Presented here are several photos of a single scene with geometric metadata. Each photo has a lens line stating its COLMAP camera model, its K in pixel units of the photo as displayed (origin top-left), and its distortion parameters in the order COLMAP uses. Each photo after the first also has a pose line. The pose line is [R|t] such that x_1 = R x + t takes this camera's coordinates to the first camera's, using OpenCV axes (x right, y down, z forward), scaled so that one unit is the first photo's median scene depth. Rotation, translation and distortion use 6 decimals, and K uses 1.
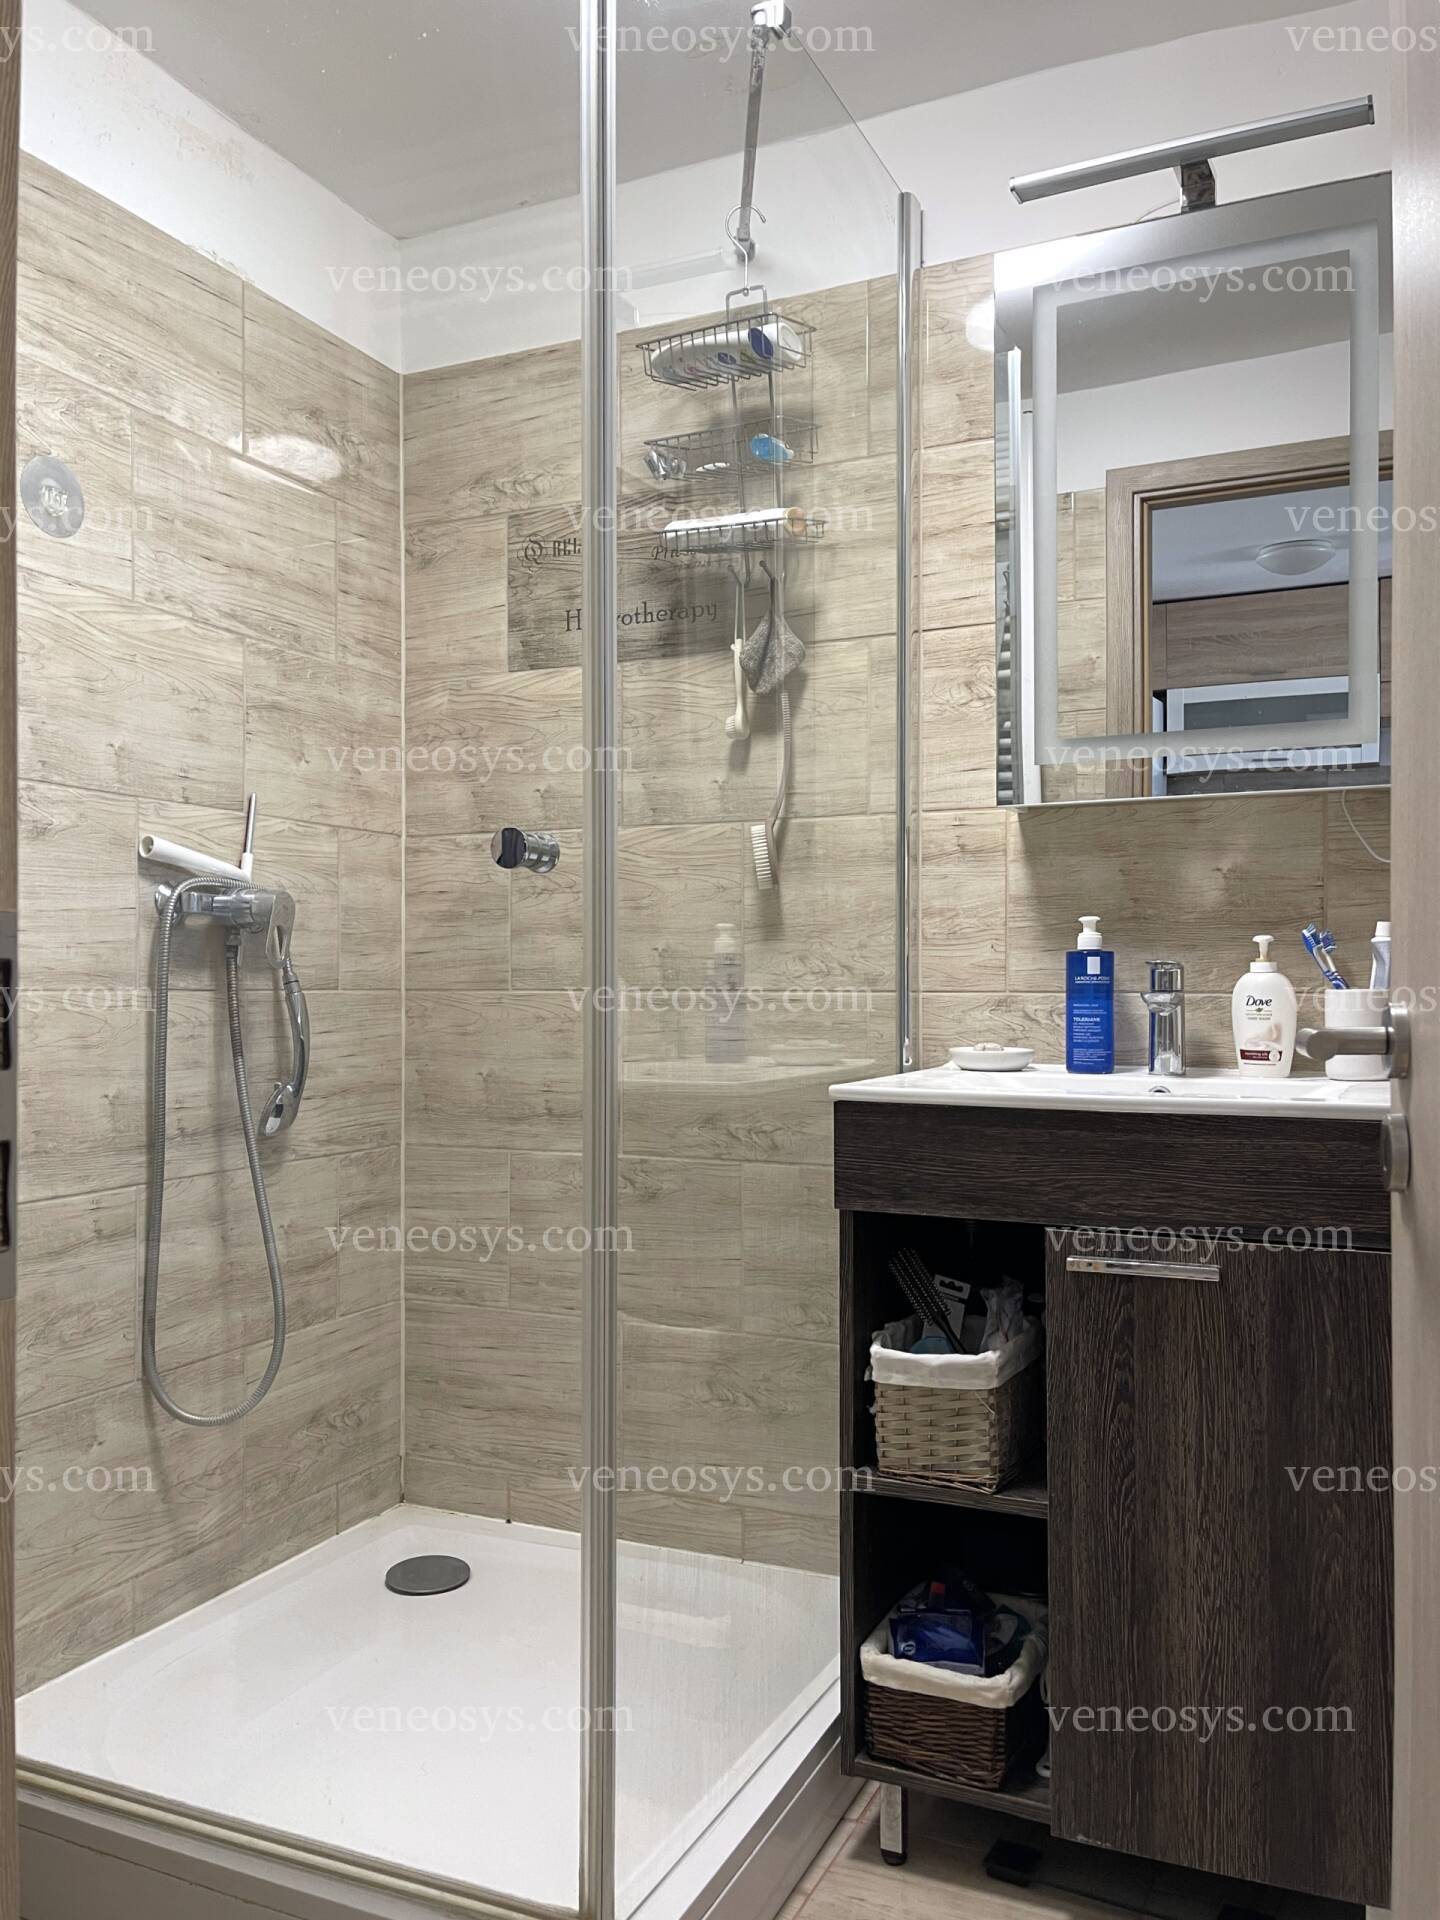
lens RADIAL K [[1460.7, 0, 721.6], [0, 1460.7, 947.9], [0, 0, 1]] dist [0.042443, -0.043929]
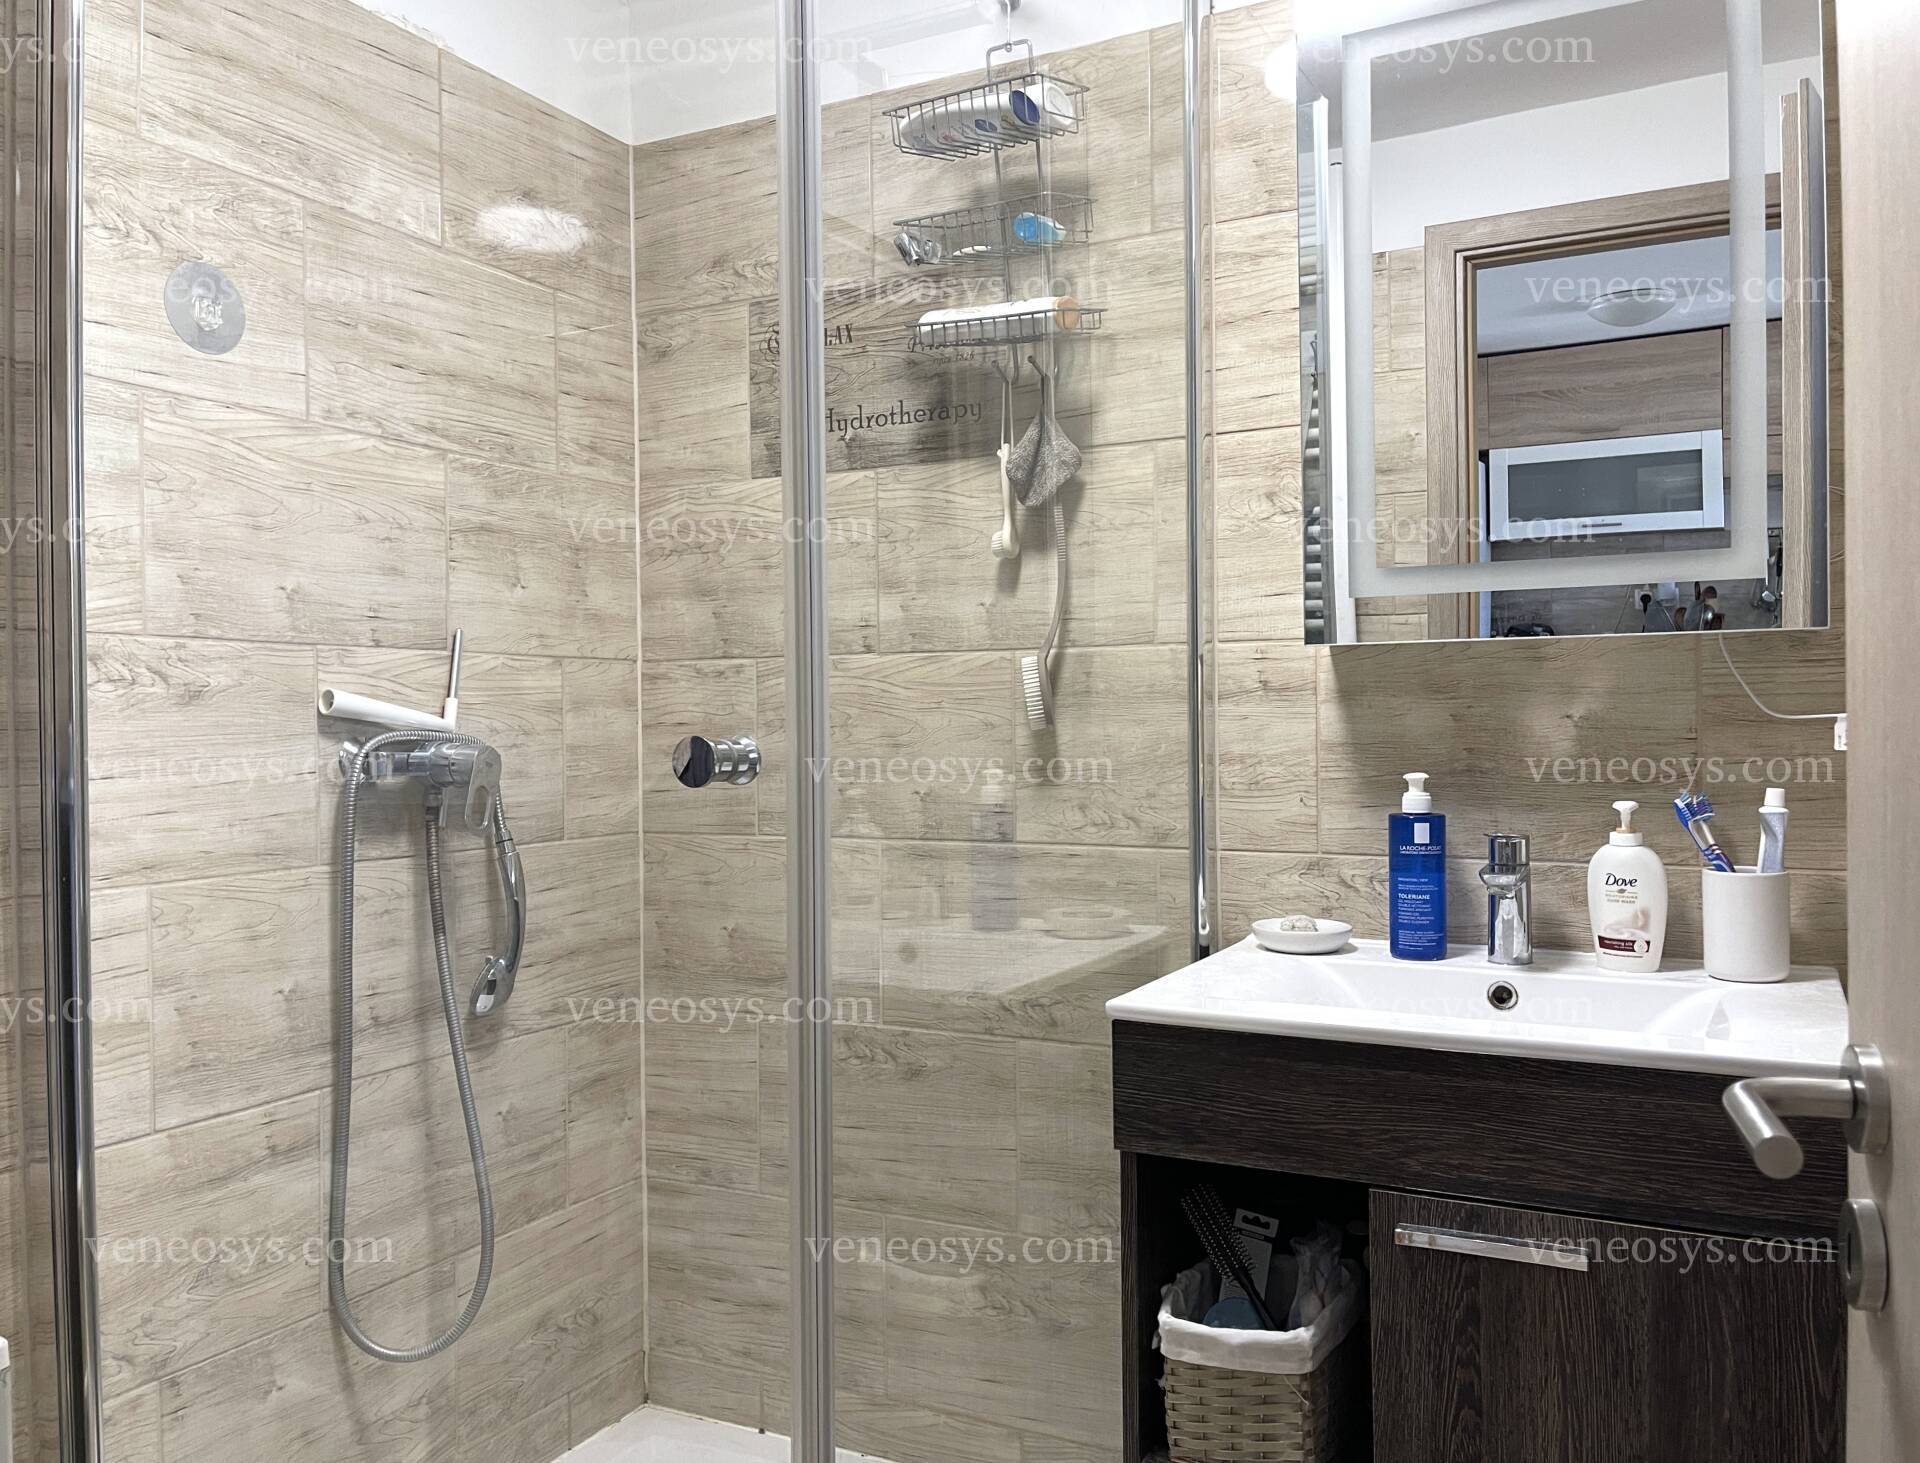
lens RADIAL K [[1521.4, 0, 963.6], [0, 1521.4, 728.9], [0, 0, 1]] dist [0.065161, -0.088740]
pose [[0.999321, -0.010352, -0.035361, 0.018235], [0.010591, 0.999922, 0.006592, -0.050305], [0.035290, -0.006962, 0.999353, 0.091610]]
